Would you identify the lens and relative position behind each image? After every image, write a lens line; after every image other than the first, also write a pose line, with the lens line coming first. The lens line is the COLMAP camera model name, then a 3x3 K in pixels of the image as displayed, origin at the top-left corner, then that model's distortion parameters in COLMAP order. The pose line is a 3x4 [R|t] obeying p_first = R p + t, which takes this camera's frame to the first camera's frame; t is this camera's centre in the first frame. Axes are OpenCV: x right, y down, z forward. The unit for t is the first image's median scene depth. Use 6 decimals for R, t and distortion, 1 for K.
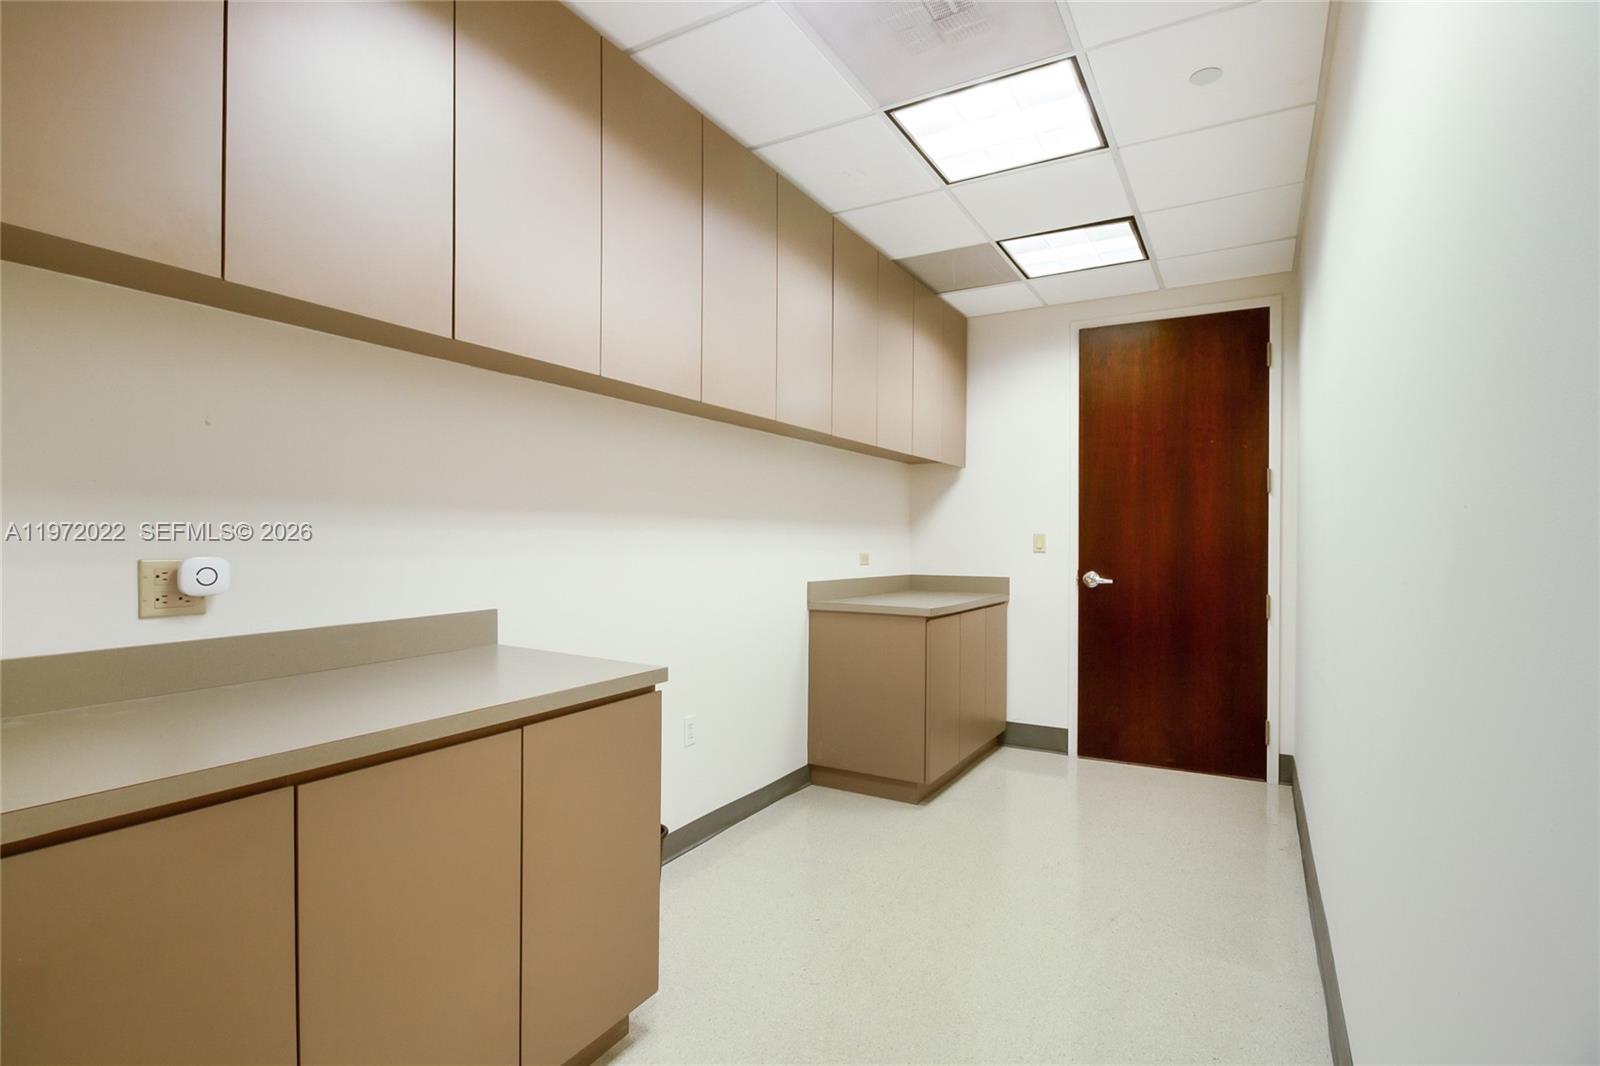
lens RADIAL K [[772.8, 0, 800.0], [0, 772.8, 533.0], [0, 0, 1]] dist [0.034805, 0.000002]
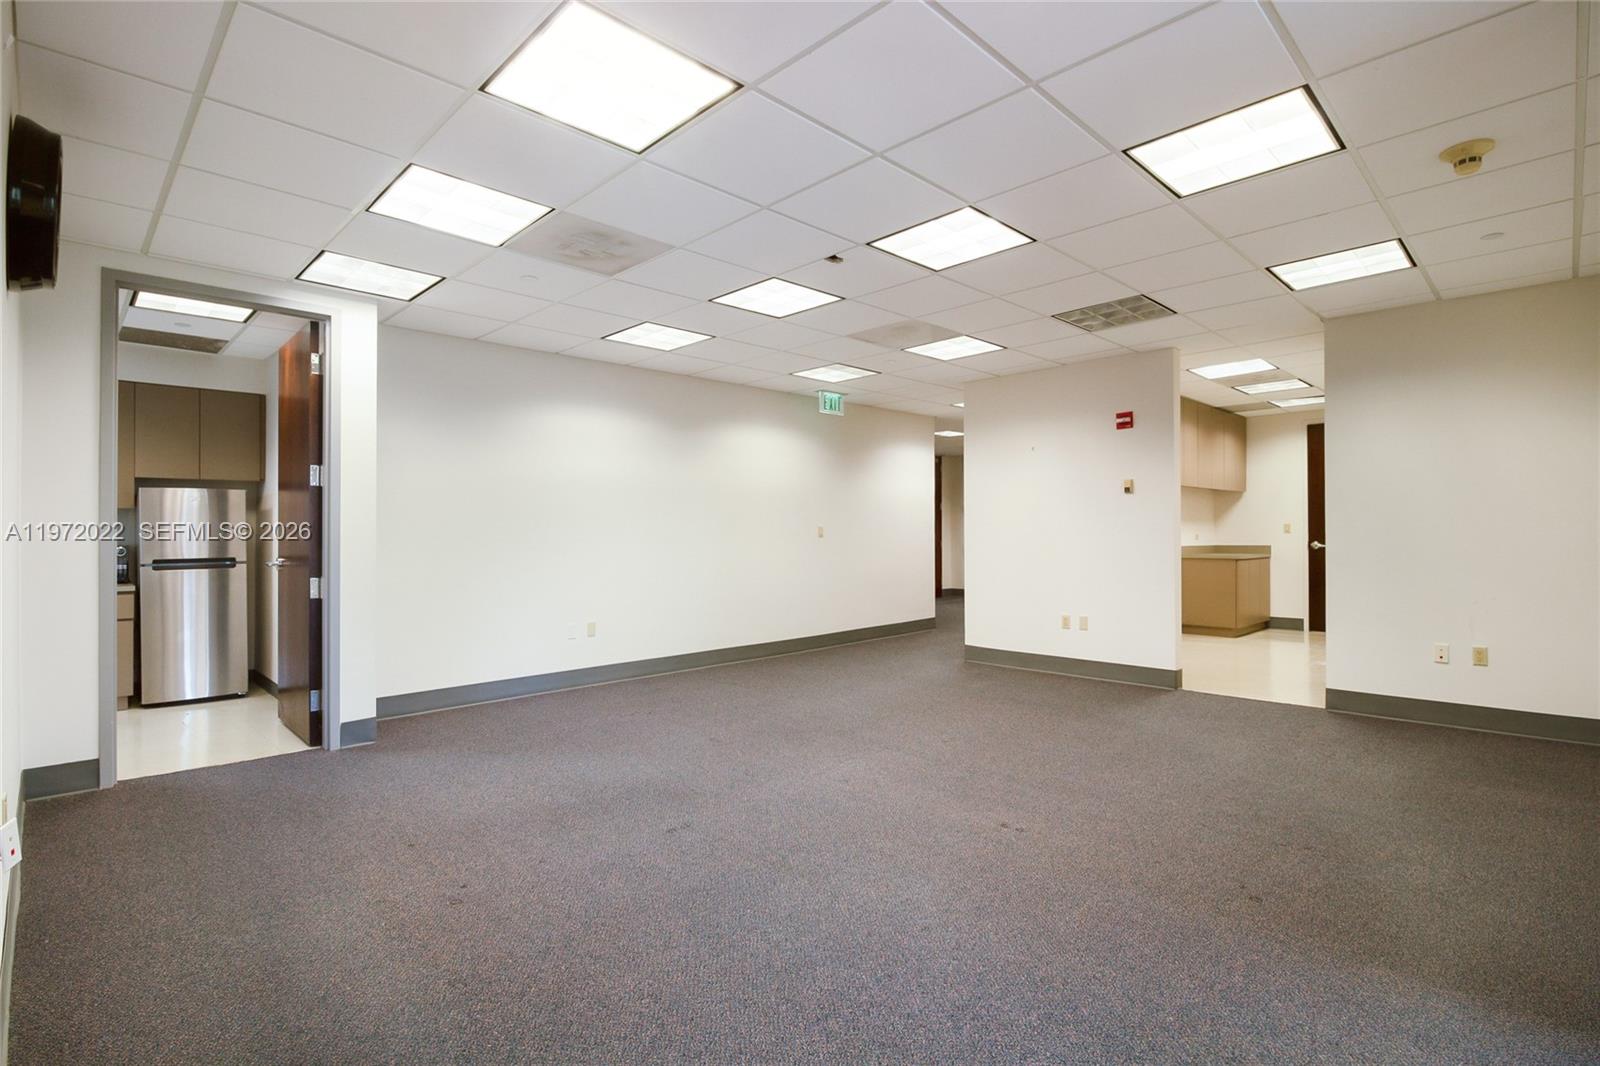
lens RADIAL K [[760.9, 0, 800.0], [0, 760.9, 533.0], [0, 0, 1]] dist [-0.001973, -0.000960]
pose [[0.965546, -0.018721, -0.259557, -0.412472], [0.022773, 0.999661, 0.012611, -0.028922], [0.259233, -0.018087, 0.965646, -1.272054]]
